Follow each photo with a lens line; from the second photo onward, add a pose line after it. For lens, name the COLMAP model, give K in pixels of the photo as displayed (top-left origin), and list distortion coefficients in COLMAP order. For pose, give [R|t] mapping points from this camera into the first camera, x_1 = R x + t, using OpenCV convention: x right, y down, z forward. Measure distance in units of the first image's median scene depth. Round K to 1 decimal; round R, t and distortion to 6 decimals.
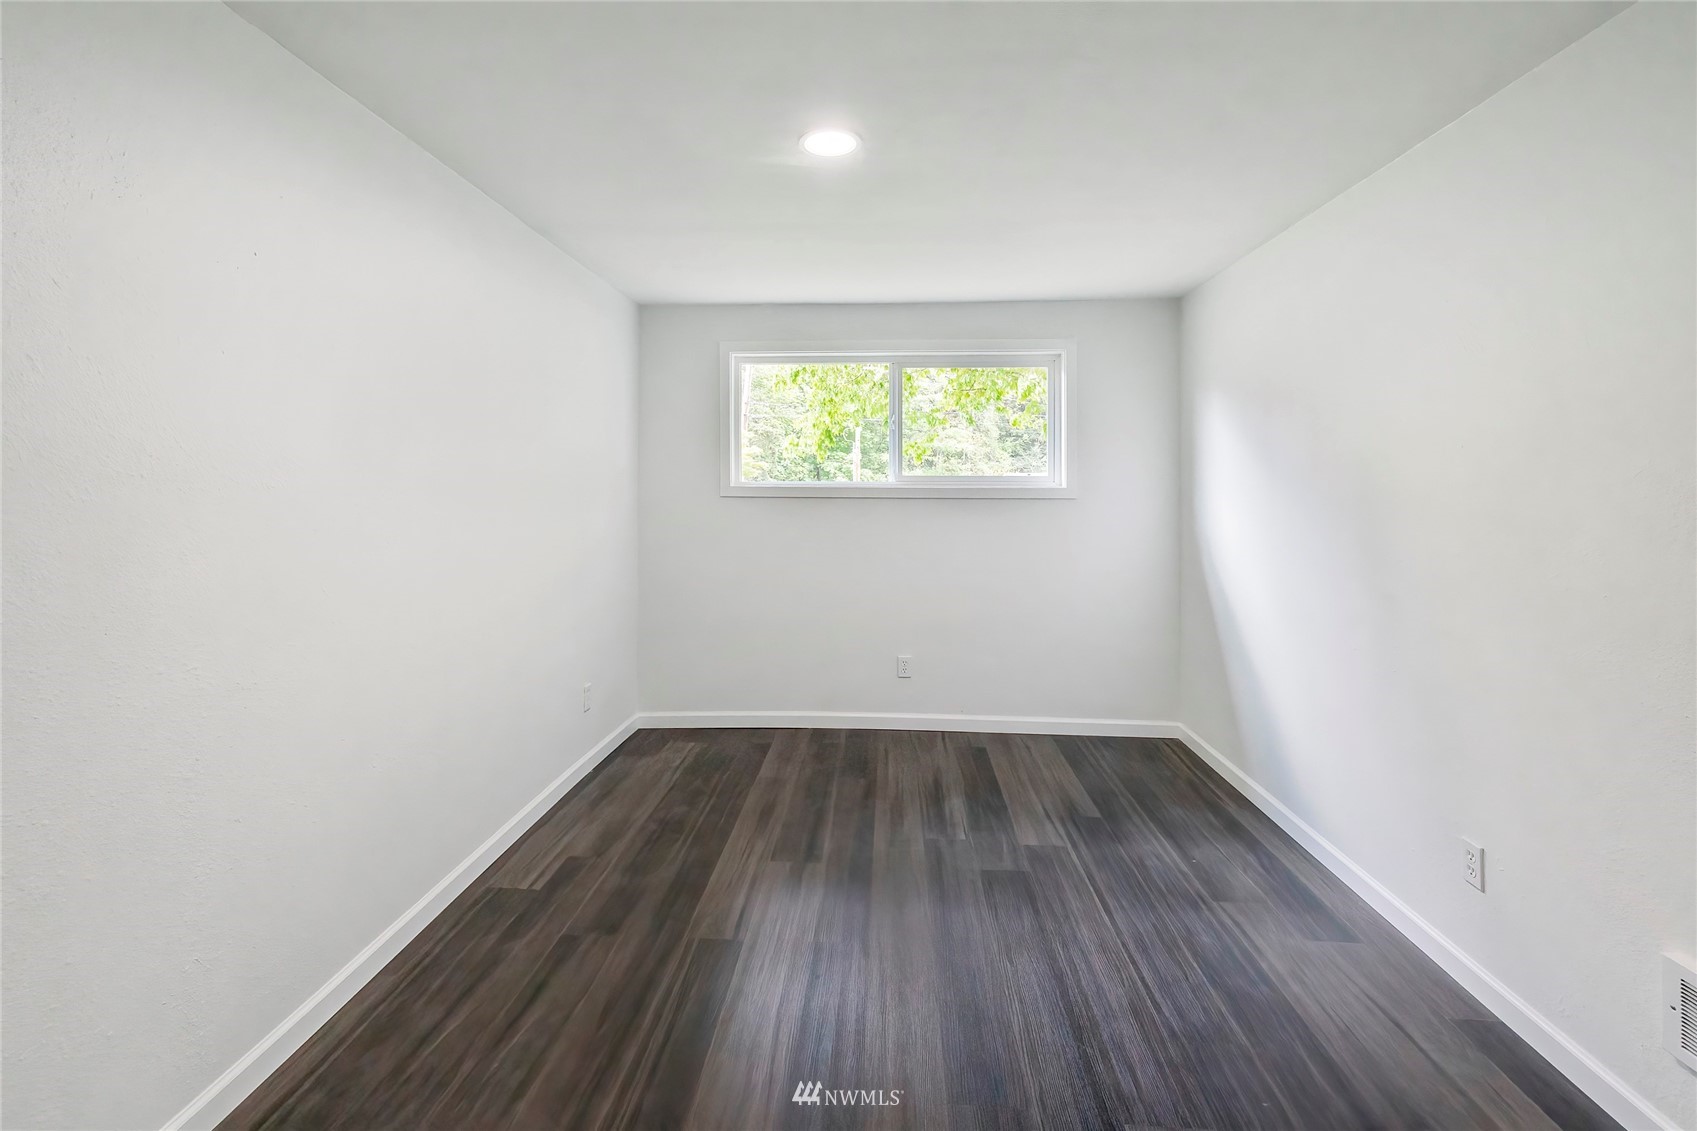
lens RADIAL K [[735.9, 0, 852.9], [0, 735.9, 516.1], [0, 0, 1]] dist [-0.004603, 0.000263]
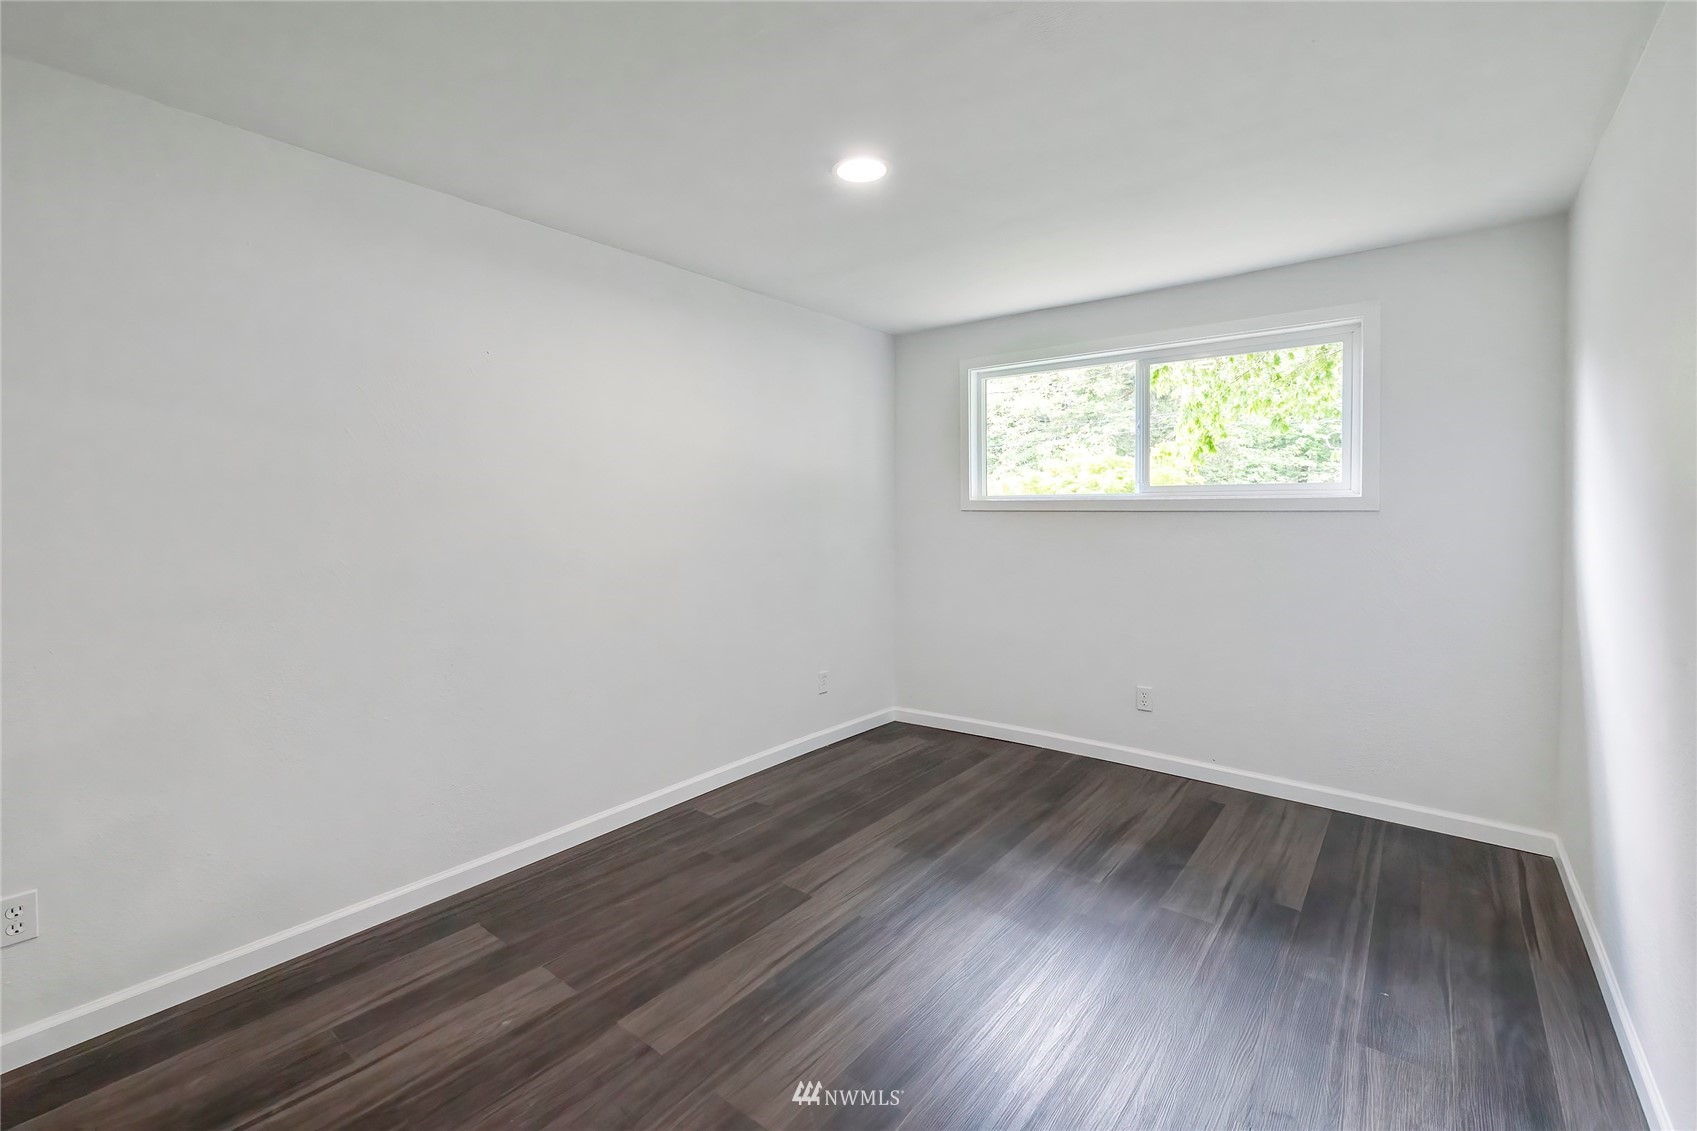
lens RADIAL K [[735.9, 0, 847.1], [0, 735.9, 559.9], [0, 0, 1]] dist [-0.004603, 0.000263]
pose [[0.816109, 0.032219, -0.576999, 0.372441], [-0.011930, 0.999171, 0.038918, 0.005286], [0.577774, -0.024877, 0.815817, 0.076354]]
